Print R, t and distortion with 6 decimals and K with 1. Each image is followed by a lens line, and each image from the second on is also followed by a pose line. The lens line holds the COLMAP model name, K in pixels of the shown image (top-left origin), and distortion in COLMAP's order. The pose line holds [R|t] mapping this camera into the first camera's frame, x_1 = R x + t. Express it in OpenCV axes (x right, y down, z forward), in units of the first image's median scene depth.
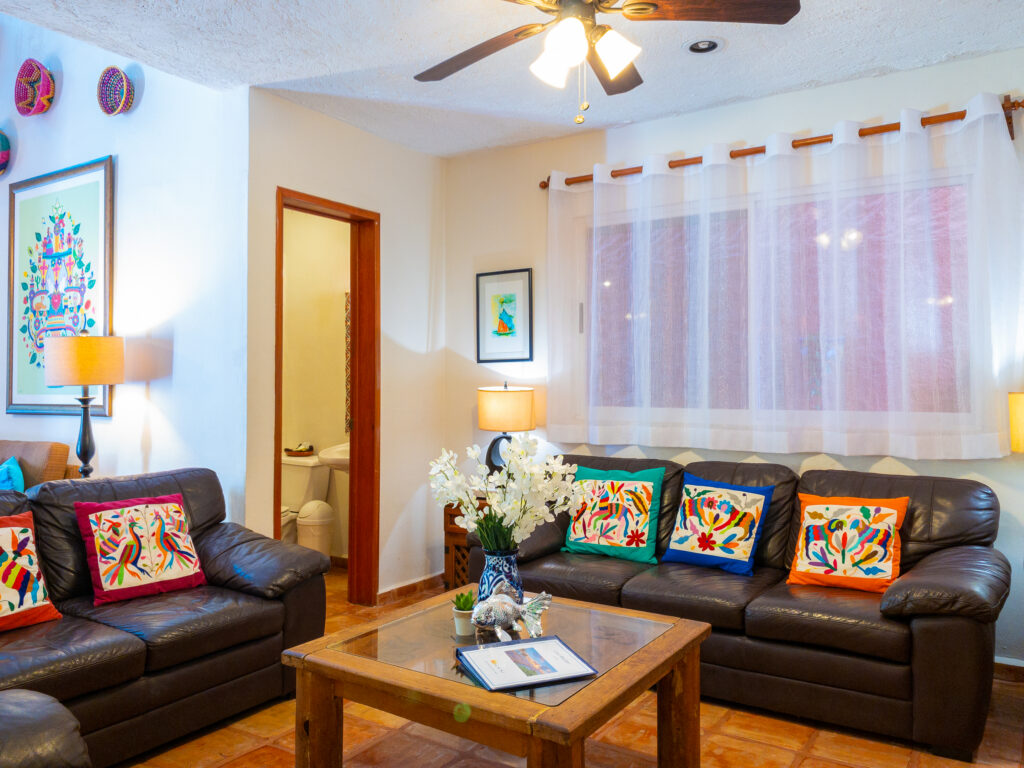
lens RADIAL K [[806.4, 0, 510.0], [0, 806.4, 383.1], [0, 0, 1]] dist [0.011373, -0.025254]
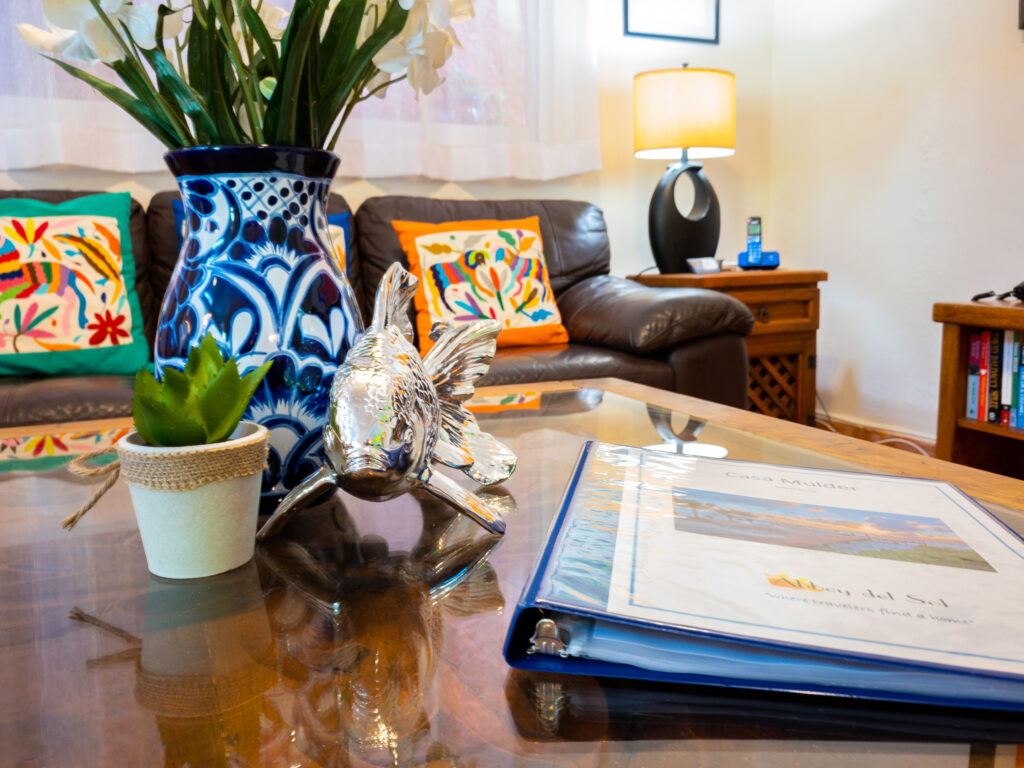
lens RADIAL K [[806.4, 0, 520.7], [0, 806.4, 376.6], [0, 0, 1]] dist [0.011373, -0.025254]
pose [[0.549200, -0.129342, 0.825621, -0.120855], [0.010840, 0.988970, 0.147722, 0.169646], [-0.835620, -0.072179, 0.544544, 0.592460]]
